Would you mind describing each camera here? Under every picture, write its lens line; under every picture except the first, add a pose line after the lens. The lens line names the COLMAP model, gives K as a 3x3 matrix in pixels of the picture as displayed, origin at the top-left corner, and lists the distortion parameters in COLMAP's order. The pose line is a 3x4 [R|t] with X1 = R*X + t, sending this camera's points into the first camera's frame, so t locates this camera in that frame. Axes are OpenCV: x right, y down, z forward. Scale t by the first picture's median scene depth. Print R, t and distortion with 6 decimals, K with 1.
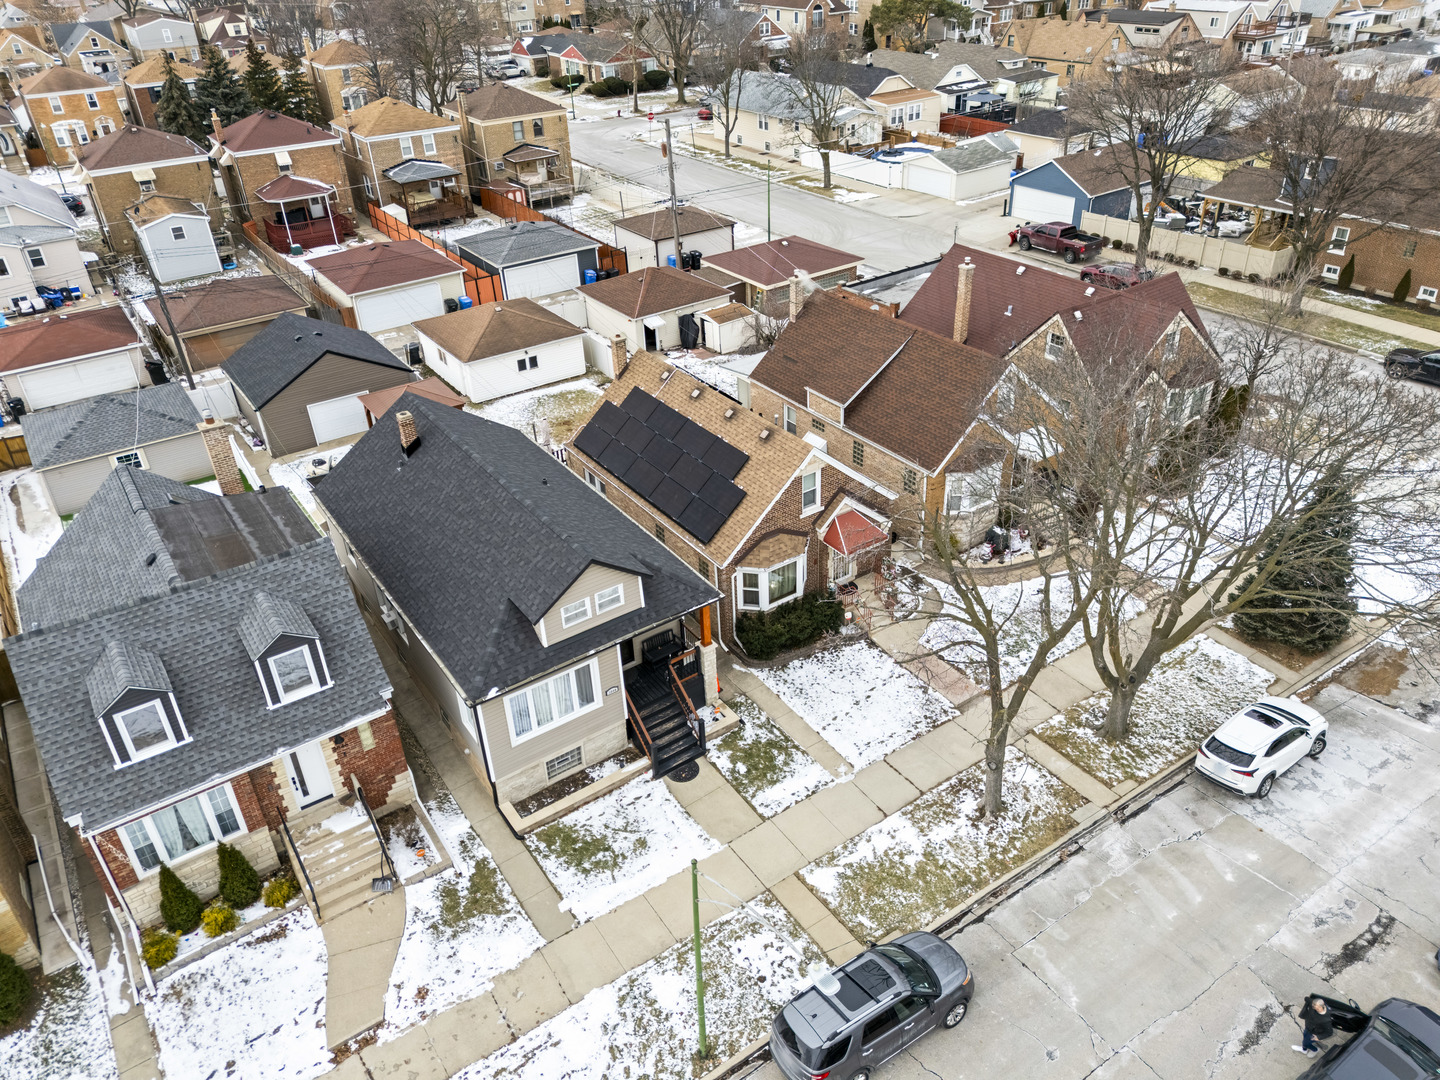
lens RADIAL K [[1046.2, 0, 720.0], [0, 1046.2, 540.0], [0, 0, 1]] dist [0.055071, -0.032698]
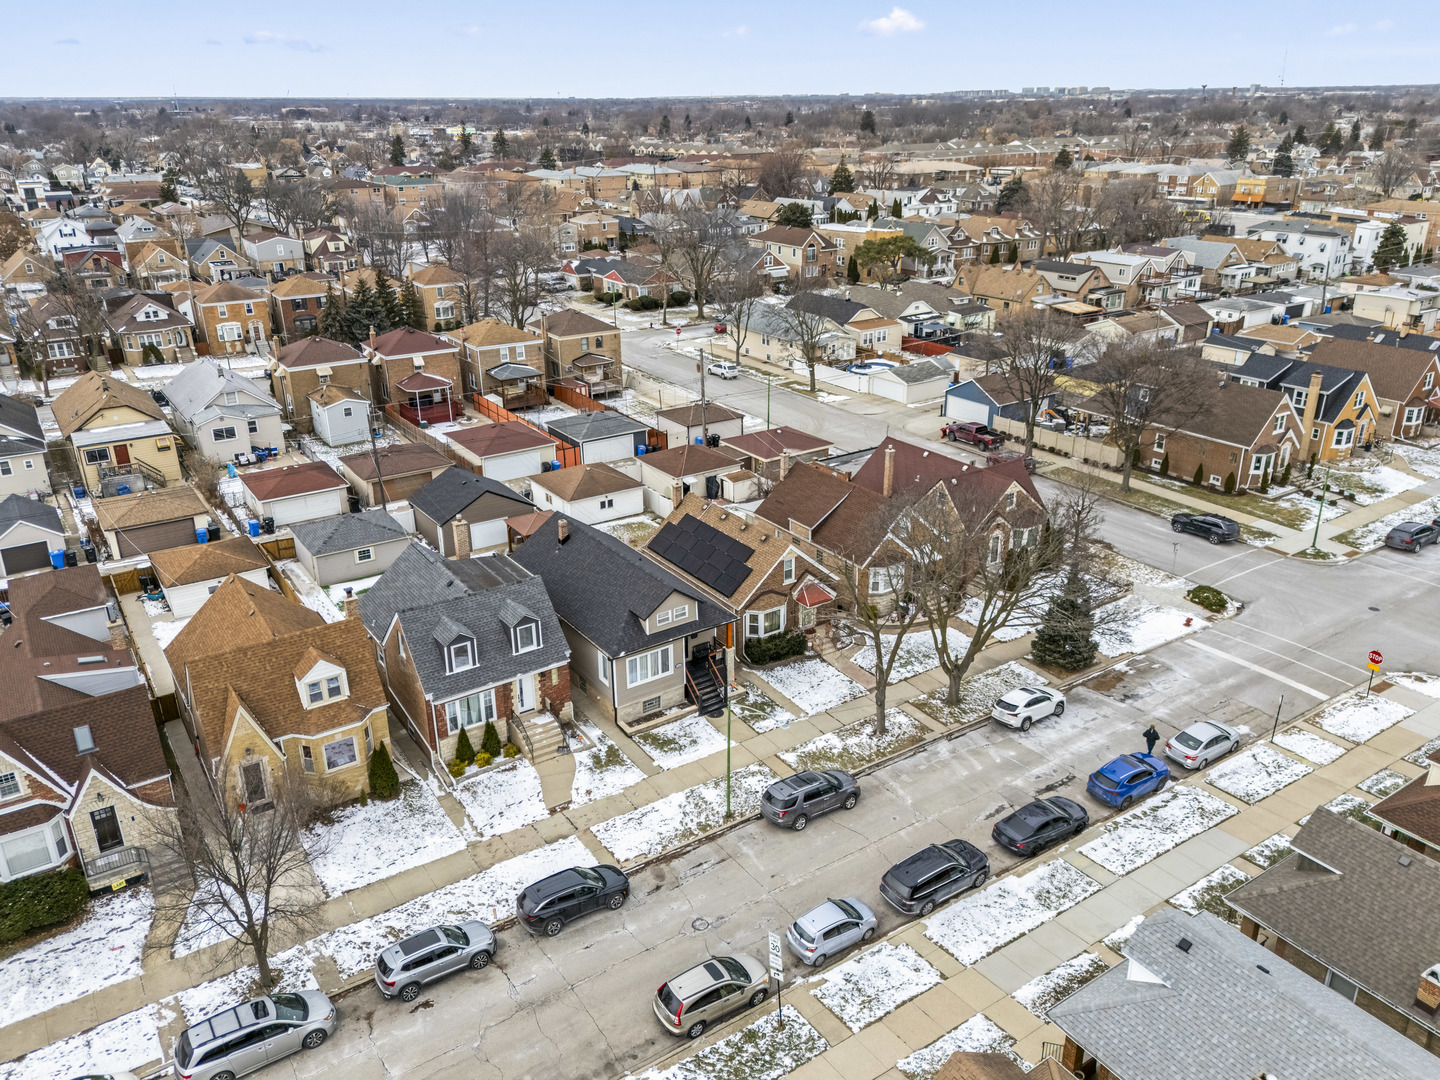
lens RADIAL K [[1046.2, 0, 720.0], [0, 1046.2, 540.0], [0, 0, 1]] dist [0.055071, -0.032698]
pose [[0.999544, 0.030085, 0.002421, -0.026806], [-0.029288, 0.986195, -0.162976, 0.146242], [-0.007291, 0.162831, 0.986627, -0.566121]]
